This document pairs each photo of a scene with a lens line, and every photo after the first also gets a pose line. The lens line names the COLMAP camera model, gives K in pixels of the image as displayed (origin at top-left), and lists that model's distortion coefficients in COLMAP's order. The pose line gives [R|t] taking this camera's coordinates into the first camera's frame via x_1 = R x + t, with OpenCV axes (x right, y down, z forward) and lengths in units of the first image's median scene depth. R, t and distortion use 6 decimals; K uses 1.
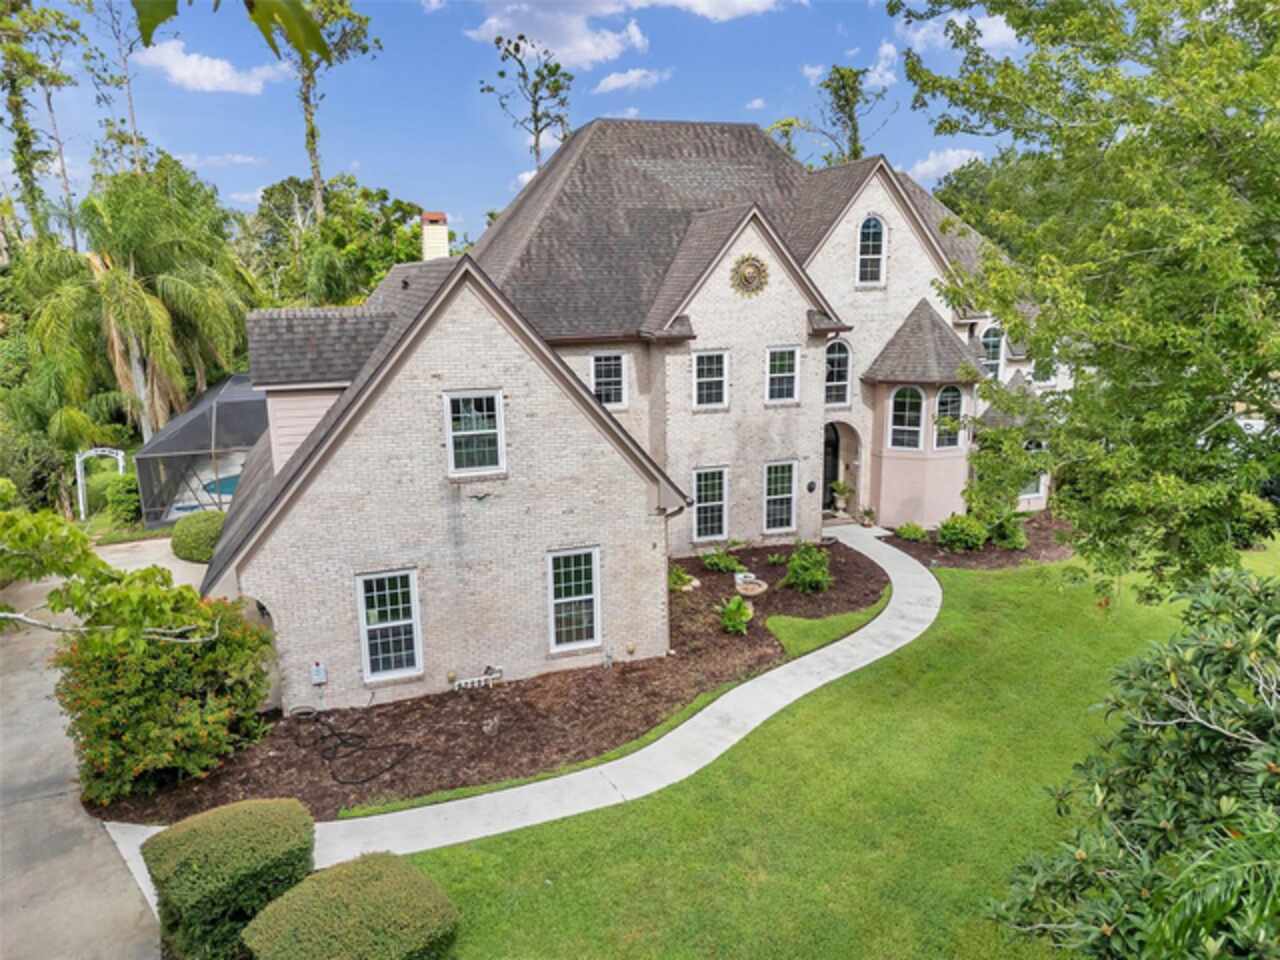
lens RADIAL K [[903.4, 0, 640.0], [0, 903.4, 480.0], [0, 0, 1]] dist [0.024451, -0.001848]
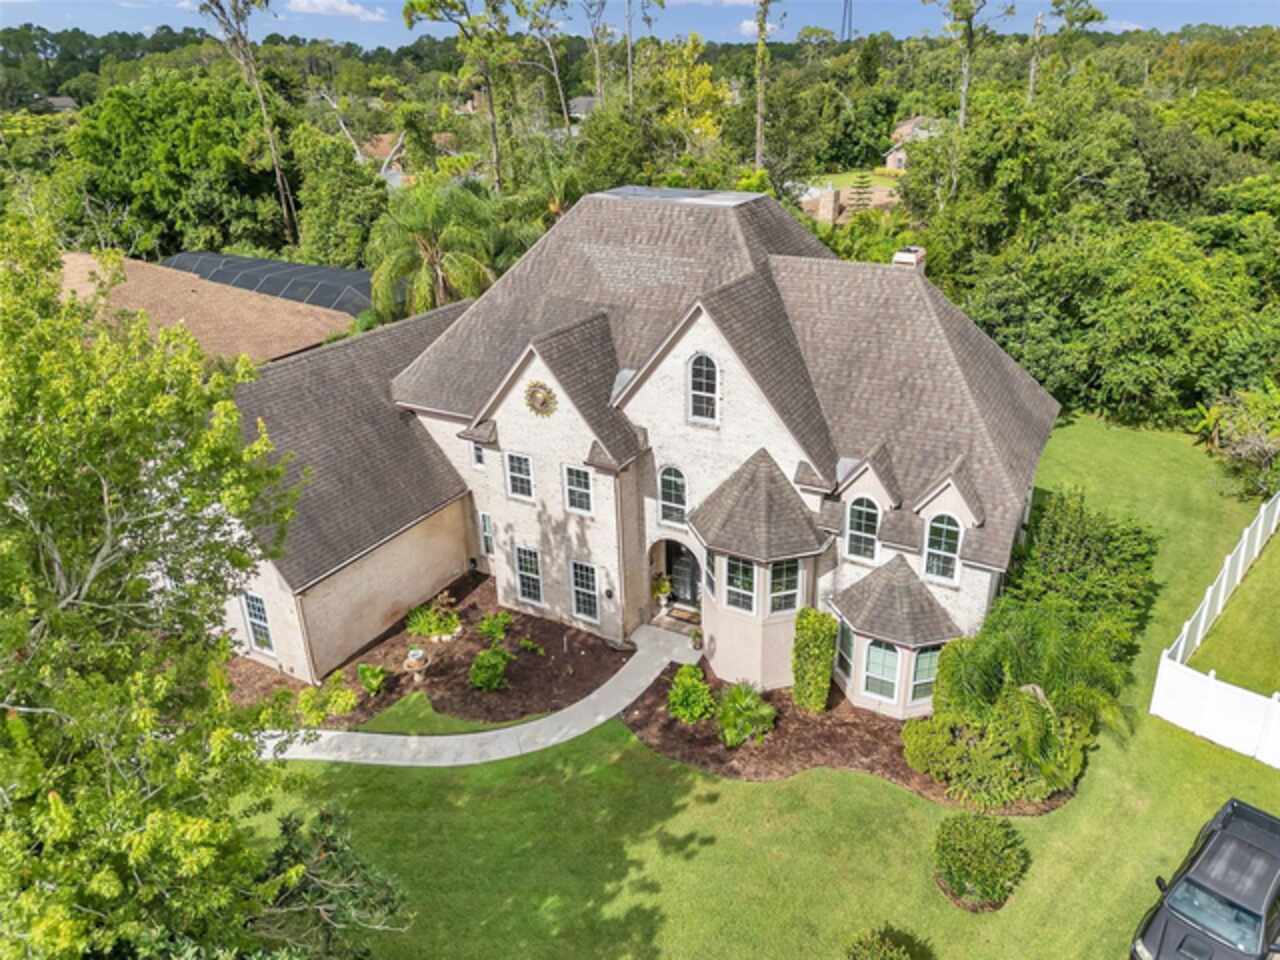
lens RADIAL K [[900.1, 0, 690.3], [0, 900.1, 440.0], [0, 0, 1]] dist [0.040307, -0.000360]
pose [[0.669325, 0.288378, -0.684721, 0.990400], [-0.166782, 0.956398, 0.239765, -0.463802], [0.724008, -0.046282, 0.688237, 0.365974]]
